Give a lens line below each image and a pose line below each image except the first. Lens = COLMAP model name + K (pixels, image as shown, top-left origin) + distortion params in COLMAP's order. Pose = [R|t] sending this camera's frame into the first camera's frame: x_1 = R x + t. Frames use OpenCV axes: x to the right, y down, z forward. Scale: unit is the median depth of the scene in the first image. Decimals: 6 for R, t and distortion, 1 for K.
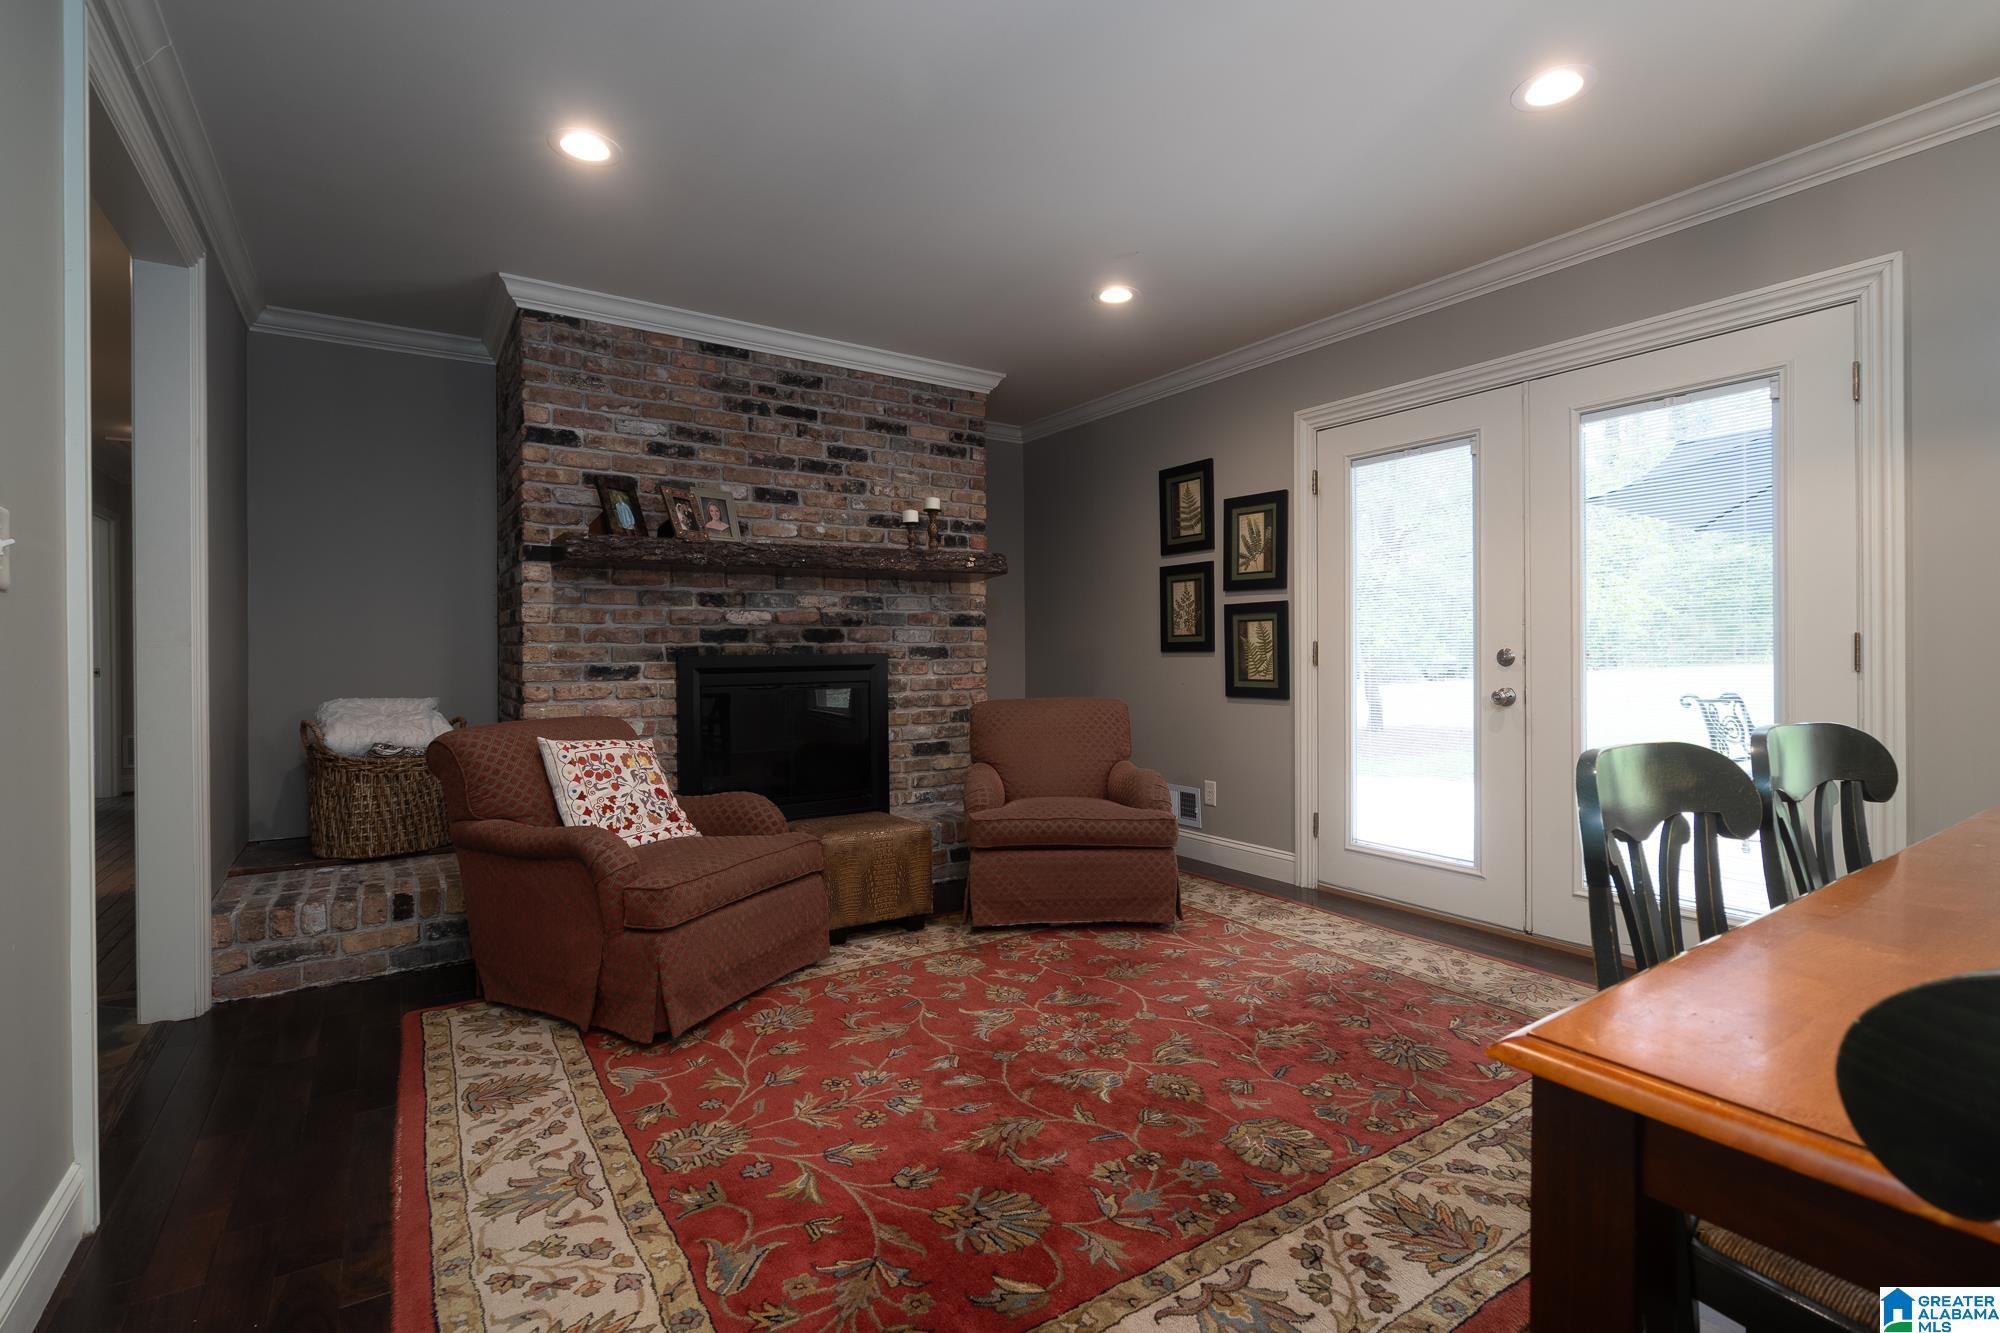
lens RADIAL K [[914.8, 0, 1009.4], [0, 914.8, 638.9], [0, 0, 1]] dist [-0.001073, 0.000223]
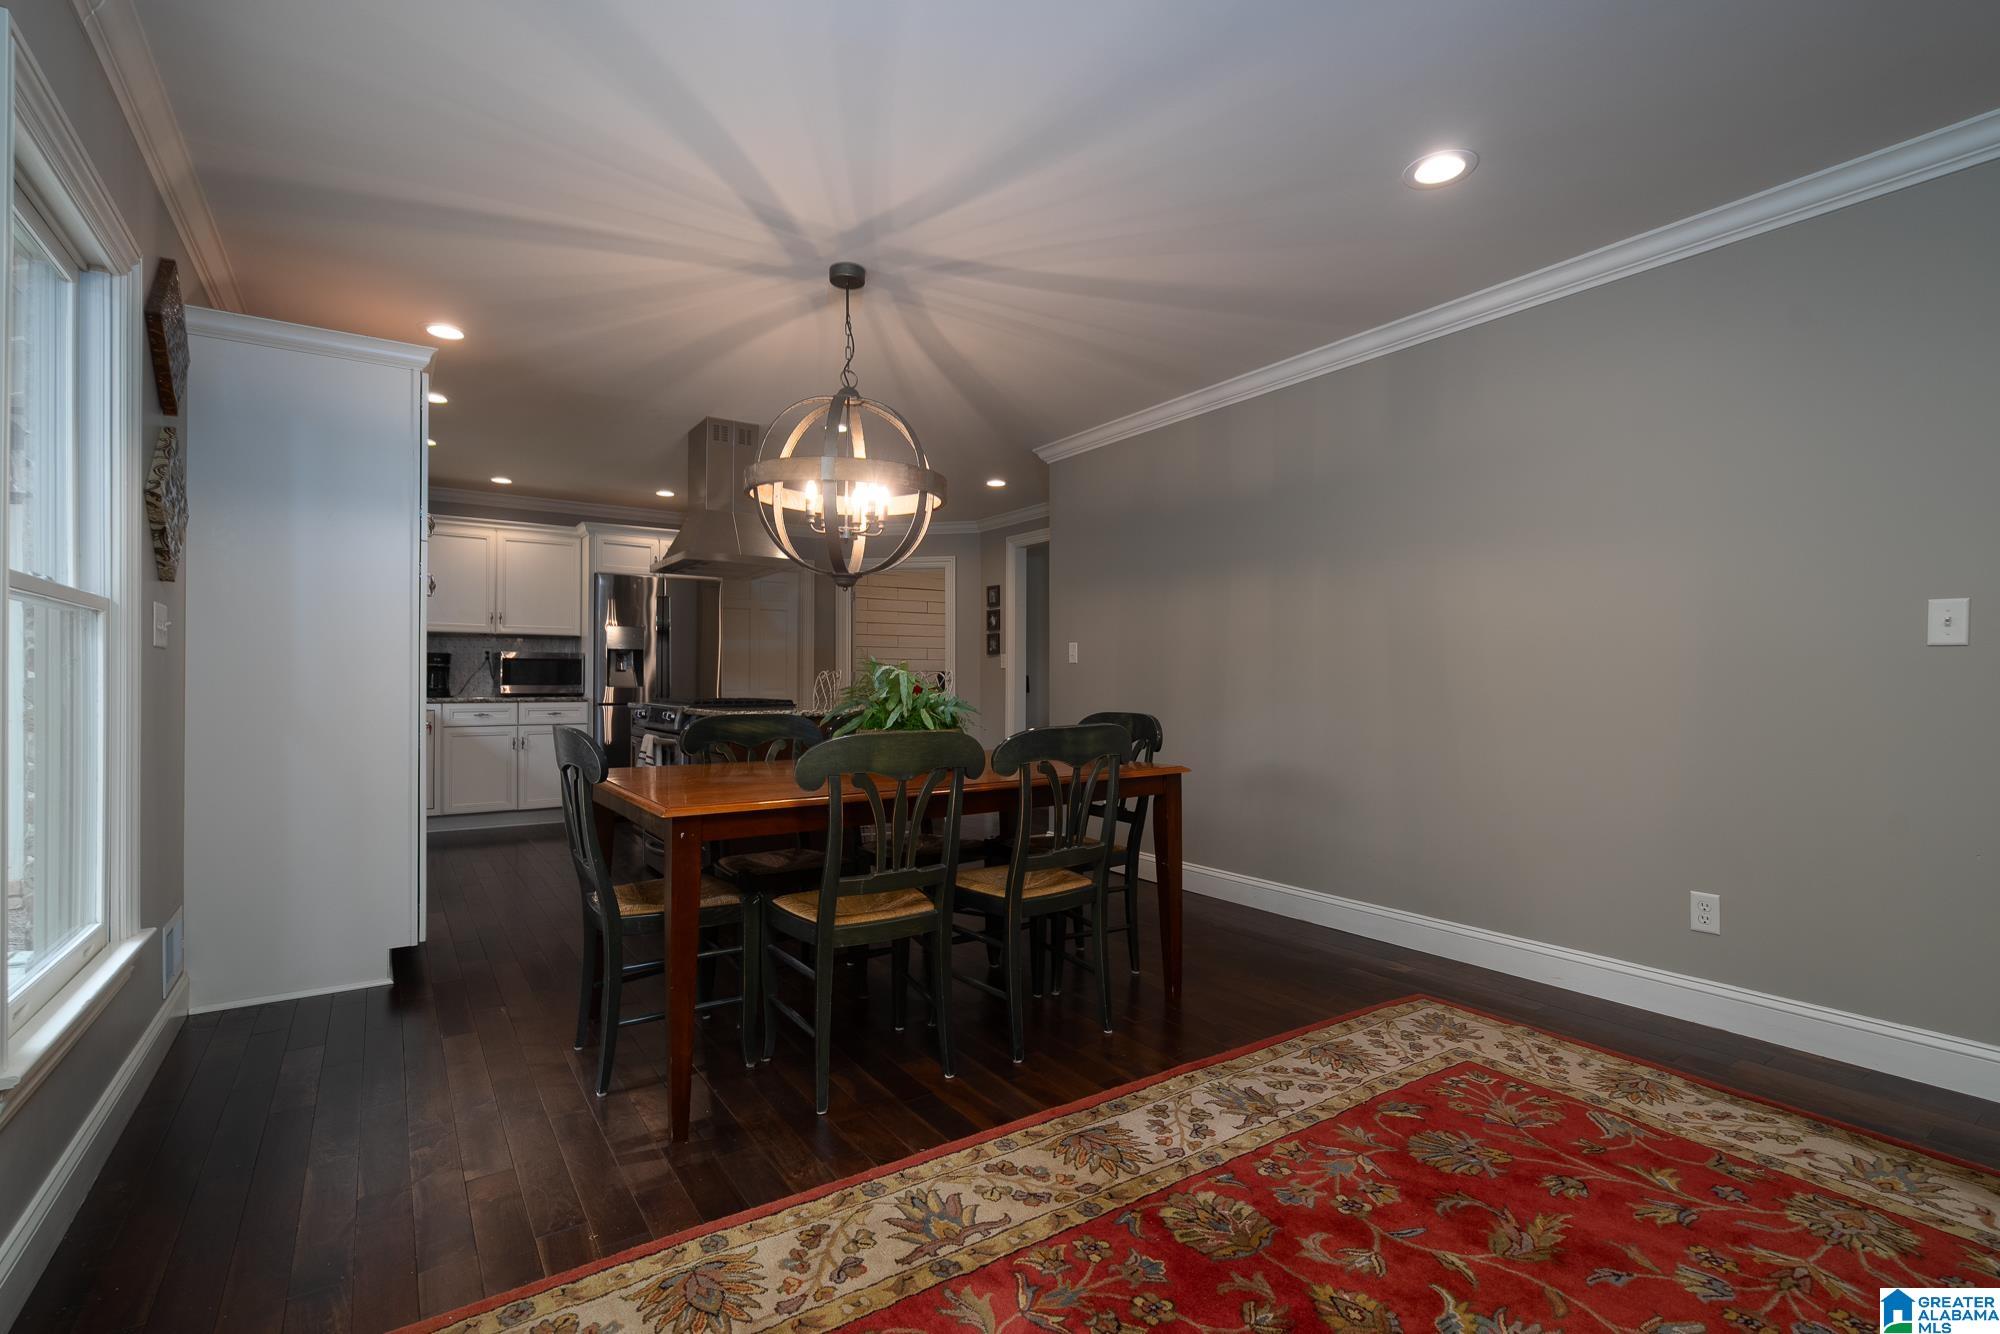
lens RADIAL K [[911.8, 0, 1005.0], [0, 911.8, 679.0], [0, 0, 1]] dist [-0.002897, -0.000240]
pose [[-0.999981, 0.005231, -0.003150, 0.274144], [0.005279, 0.999869, -0.015292, 0.010416], [0.003070, -0.015308, -0.999878, 1.043771]]
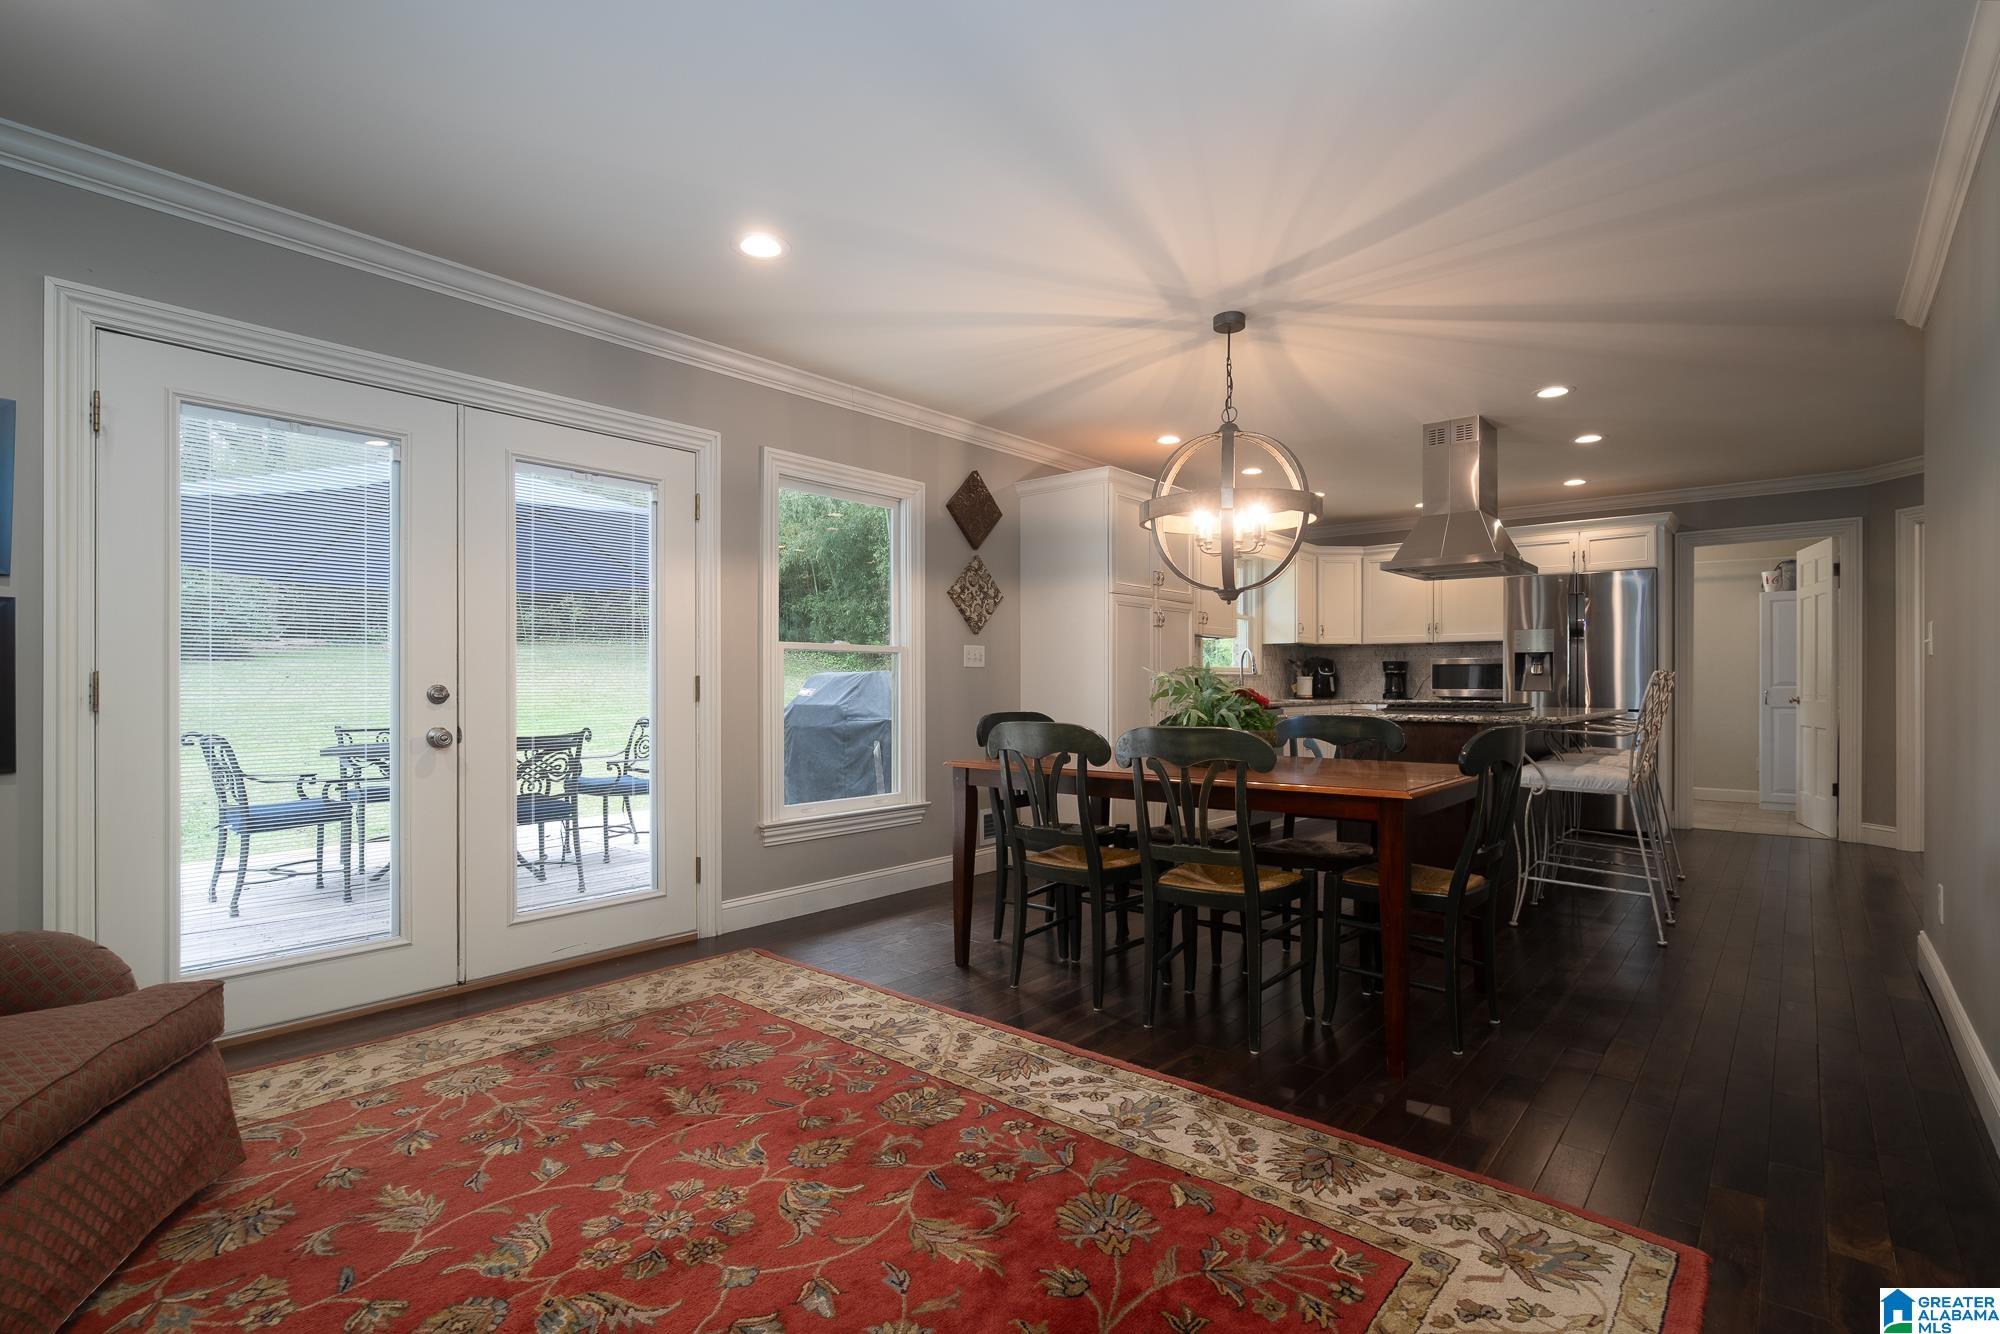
lens RADIAL K [[939.7, 0, 1009.6], [0, 939.7, 684.3], [0, 0, 1]] dist [-0.001238, 0.000013]
pose [[-0.266038, 0.006103, 0.963943, -0.492813], [-0.012488, 0.999874, -0.009777, 0.010944], [-0.963882, -0.014639, -0.265929, 0.662901]]
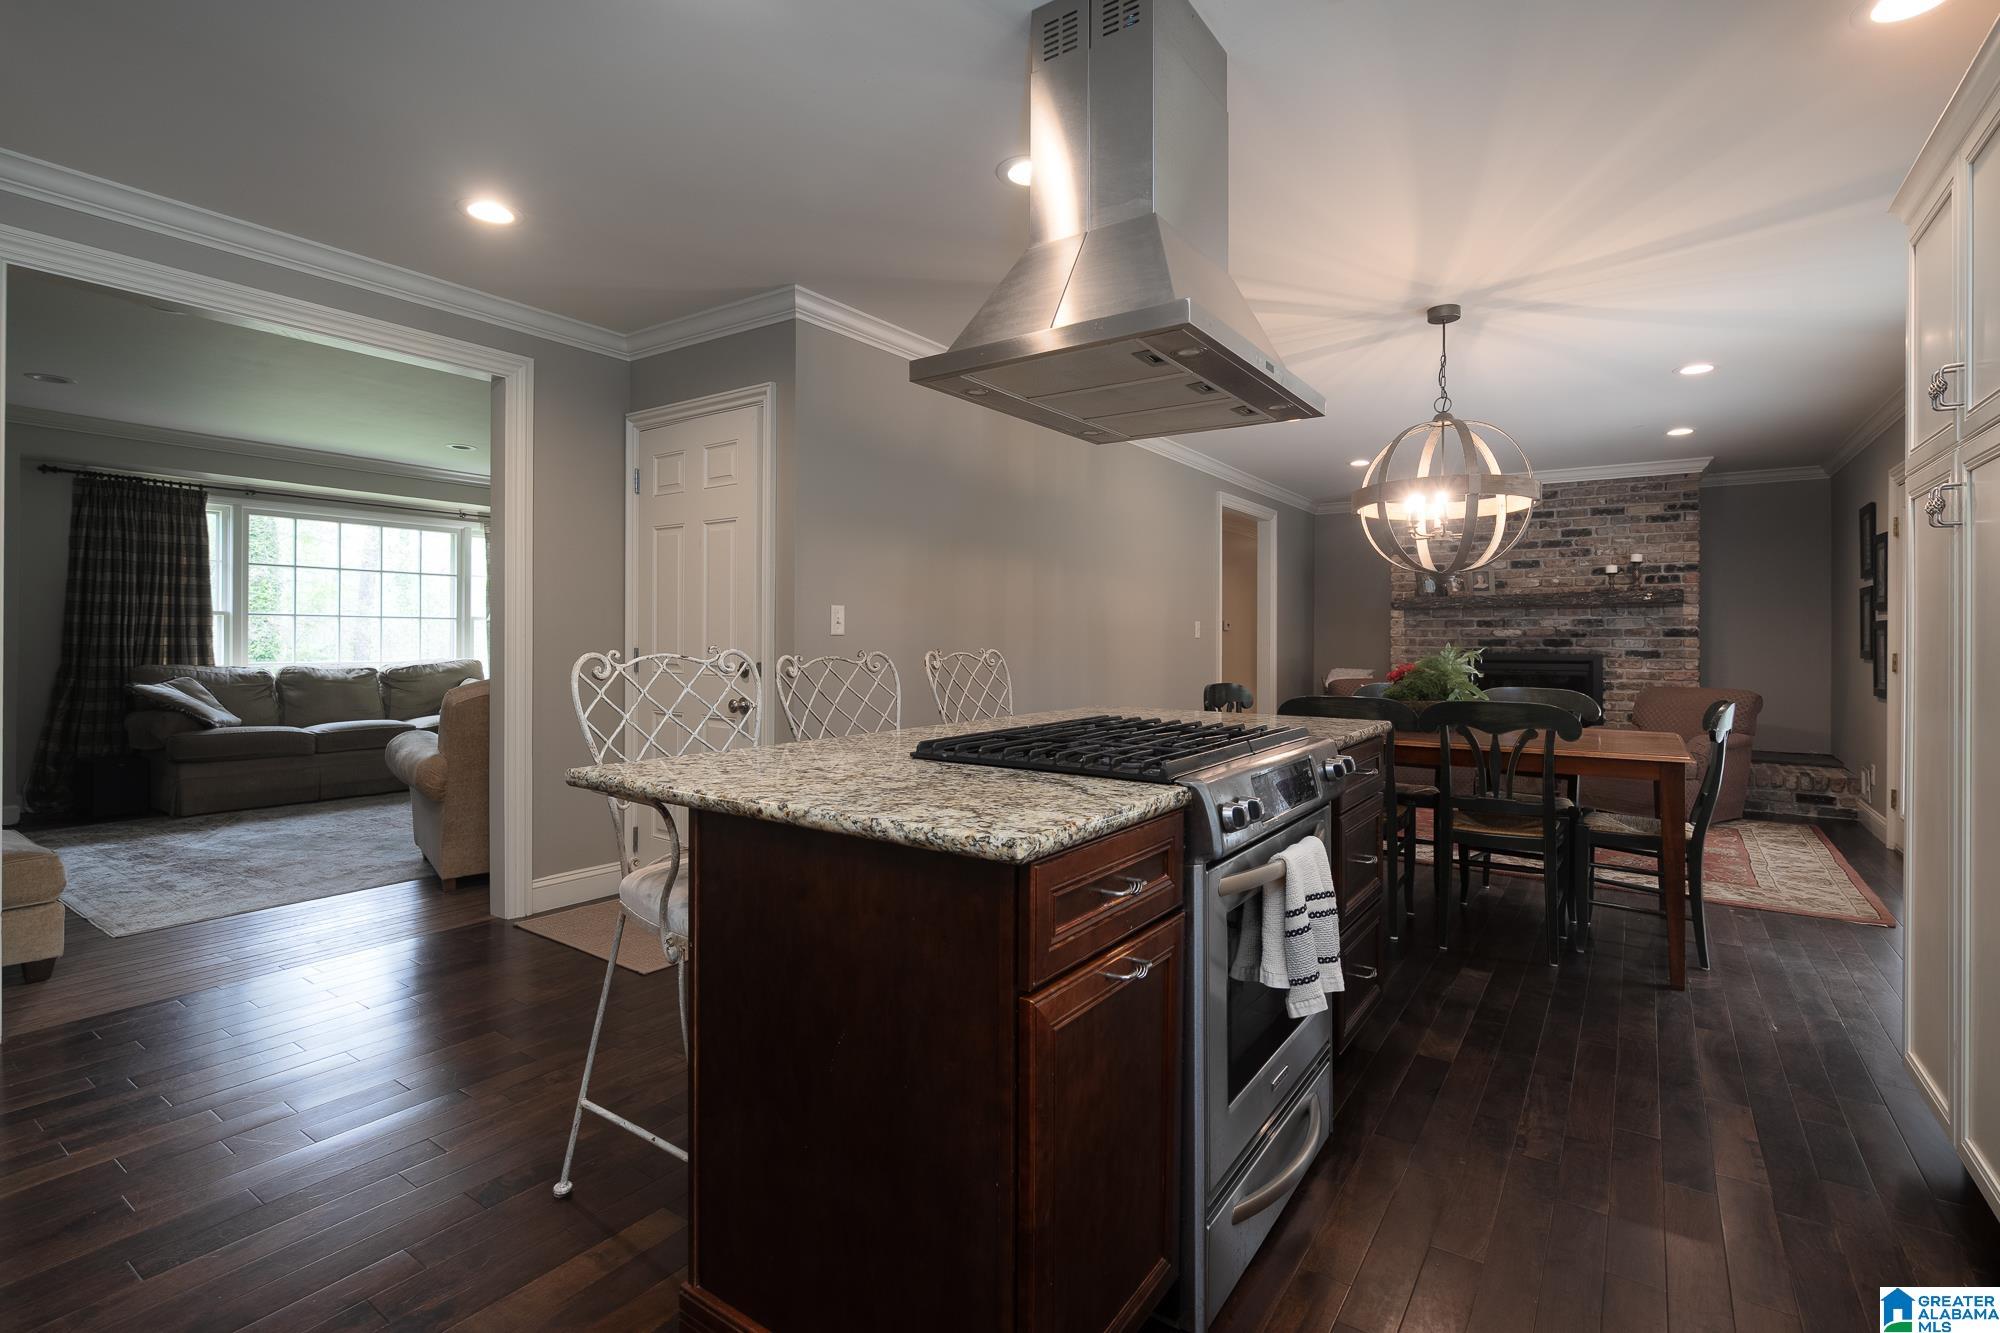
lens RADIAL K [[914.8, 0, 1009.4], [0, 914.8, 638.9], [0, 0, 1]] dist [-0.001073, 0.000223]
pose [[0.355652, 0.009240, -0.934573, 1.216510], [0.004737, 0.999920, 0.011688, -0.042510], [0.934606, -0.008584, 0.355580, -0.661971]]
